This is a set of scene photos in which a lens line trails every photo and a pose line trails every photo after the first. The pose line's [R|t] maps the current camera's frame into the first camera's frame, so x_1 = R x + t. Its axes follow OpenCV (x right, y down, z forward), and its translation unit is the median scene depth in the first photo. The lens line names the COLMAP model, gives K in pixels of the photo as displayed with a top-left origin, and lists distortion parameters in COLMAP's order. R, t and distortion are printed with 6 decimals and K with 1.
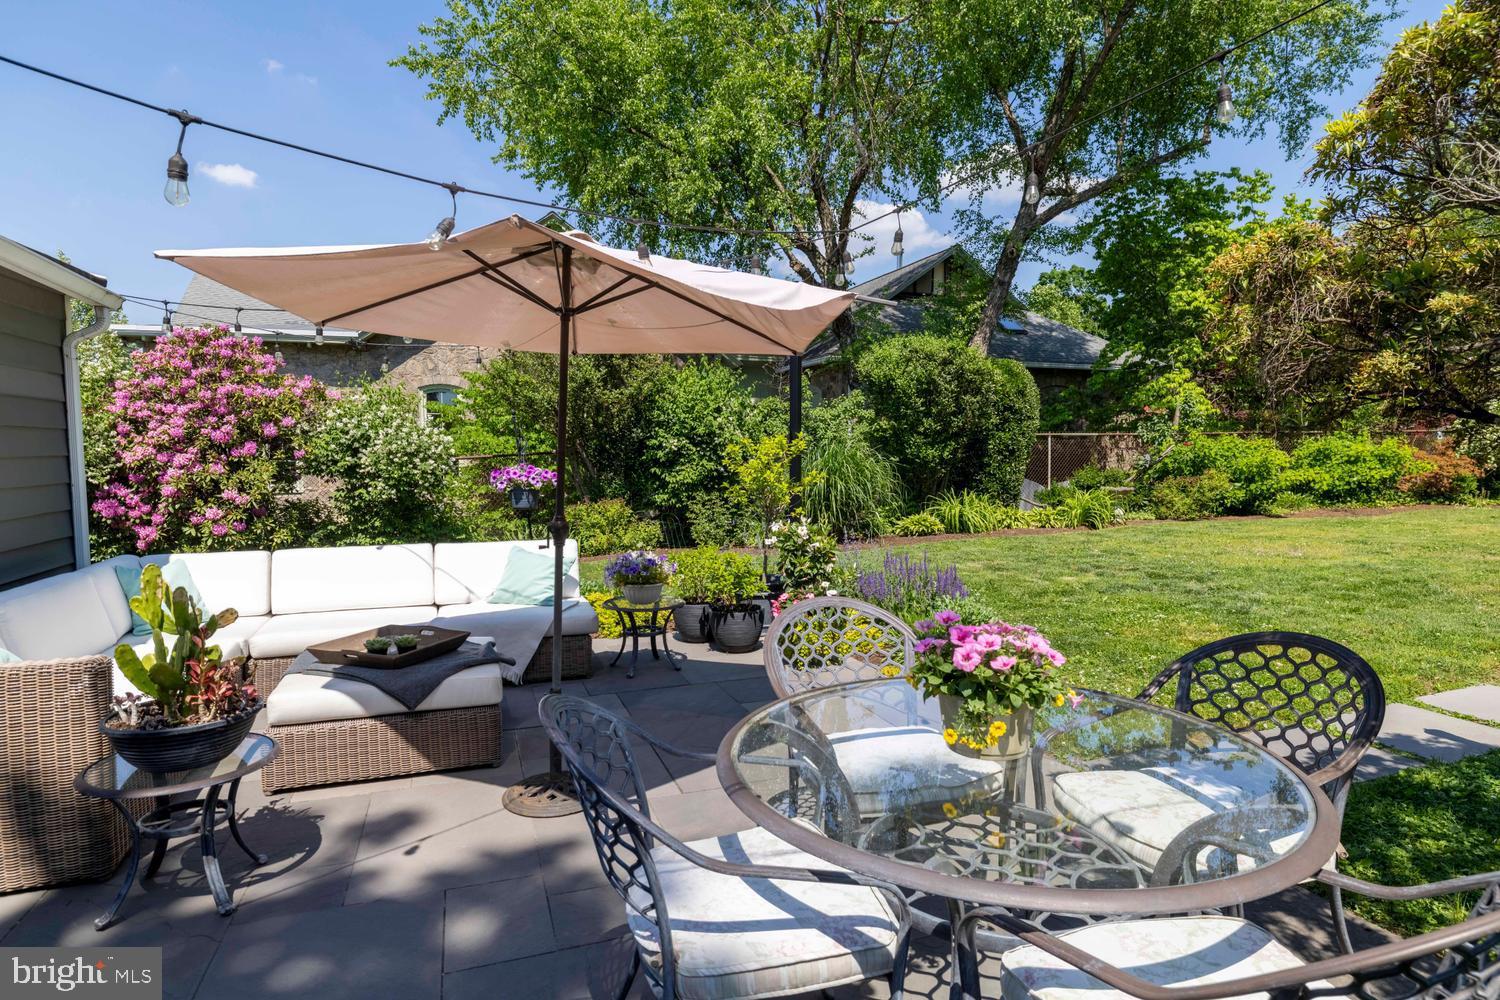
lens RADIAL K [[828.7, 0, 741.7], [0, 828.7, 499.5], [0, 0, 1]] dist [0.010338, 0.000737]
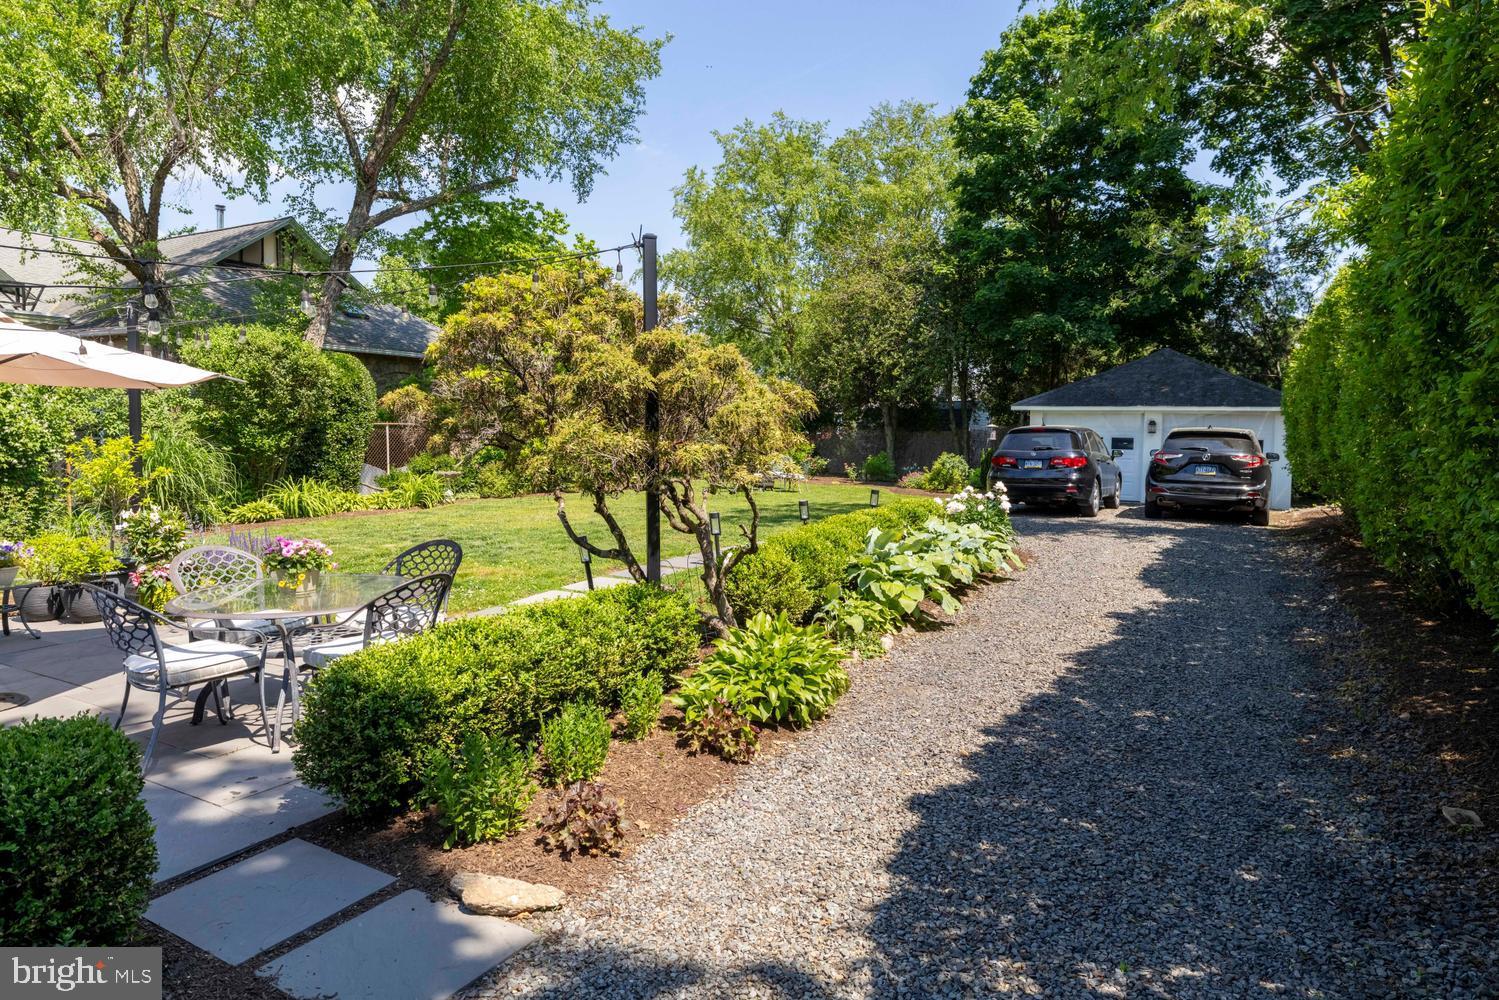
lens RADIAL K [[890.2, 0, 744.9], [0, 890.2, 479.6], [0, 0, 1]] dist [0.004946, -0.001285]
pose [[0.753979, -0.024709, 0.656434, -0.049944], [0.026884, 0.999616, 0.006748, -0.000854], [-0.656349, 0.012560, 0.754353, -0.215183]]
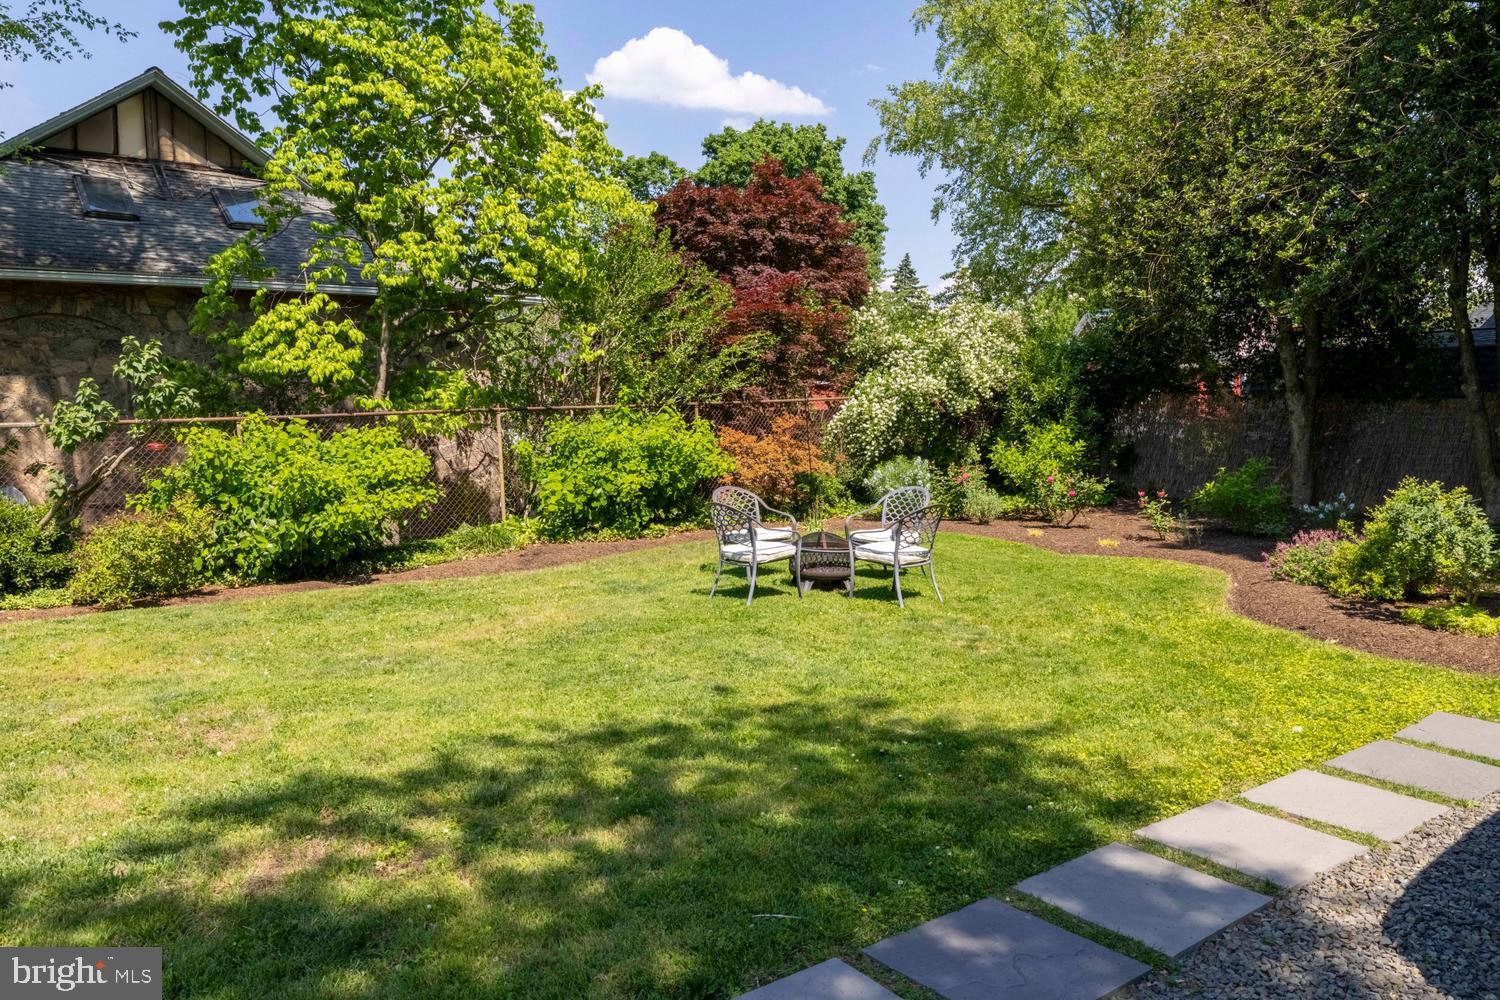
lens RADIAL K [[1110.1, 0, 737.0], [0, 1110.1, 502.8], [0, 0, 1]] dist [-0.003934, -0.012565]
pose [[0.943715, -0.042715, 0.327990, 0.737480], [0.032650, 0.998813, 0.036135, -0.053424], [-0.329145, -0.023392, 0.943990, 0.309205]]
